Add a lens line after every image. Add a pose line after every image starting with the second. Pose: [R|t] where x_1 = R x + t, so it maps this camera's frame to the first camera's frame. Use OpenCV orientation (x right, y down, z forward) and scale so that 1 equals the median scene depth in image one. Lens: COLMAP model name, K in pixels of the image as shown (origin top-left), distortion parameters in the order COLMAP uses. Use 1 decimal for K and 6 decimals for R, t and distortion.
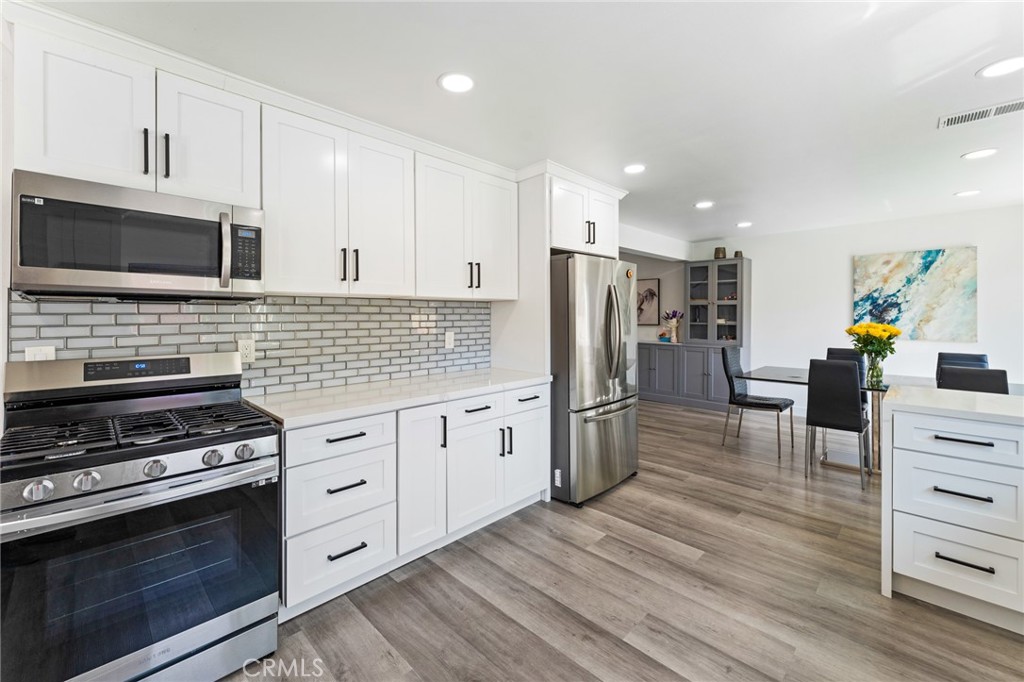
lens RADIAL K [[418.4, 0, 508.3], [0, 418.4, 317.2], [0, 0, 1]] dist [0.000123, 0.000478]
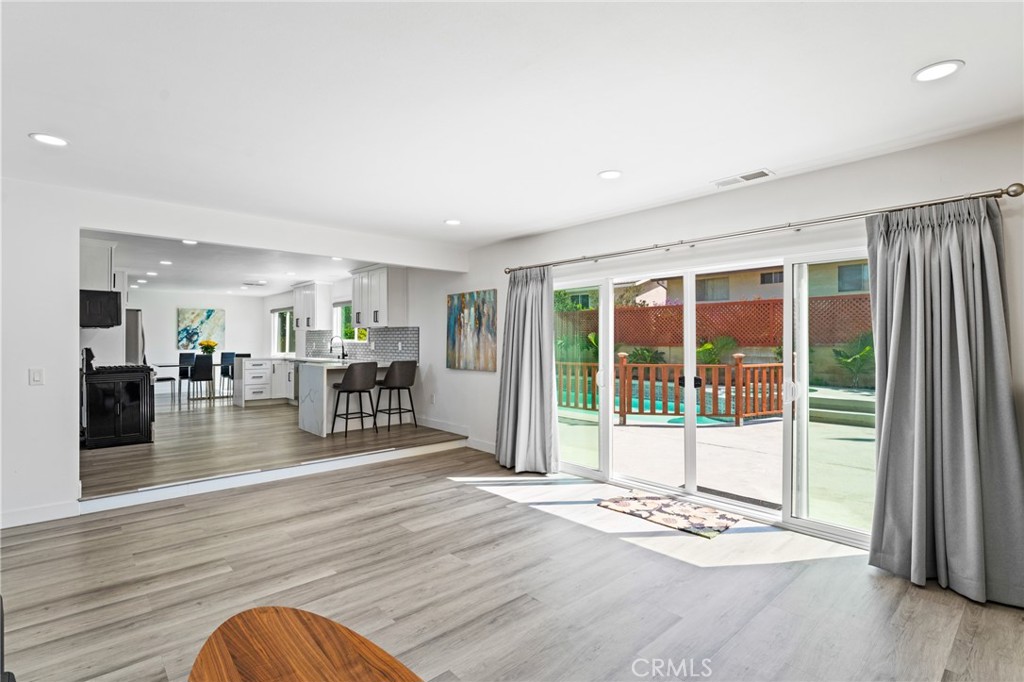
lens RADIAL K [[541.0, 0, 559.0], [0, 541.0, 348.3], [0, 0, 1]] dist [-0.023154, 0.000968]
pose [[0.011779, -0.000731, 0.999930, -1.875376], [0.001985, 0.999998, 0.000707, 0.050922], [-0.999929, 0.001977, 0.011780, -0.929107]]
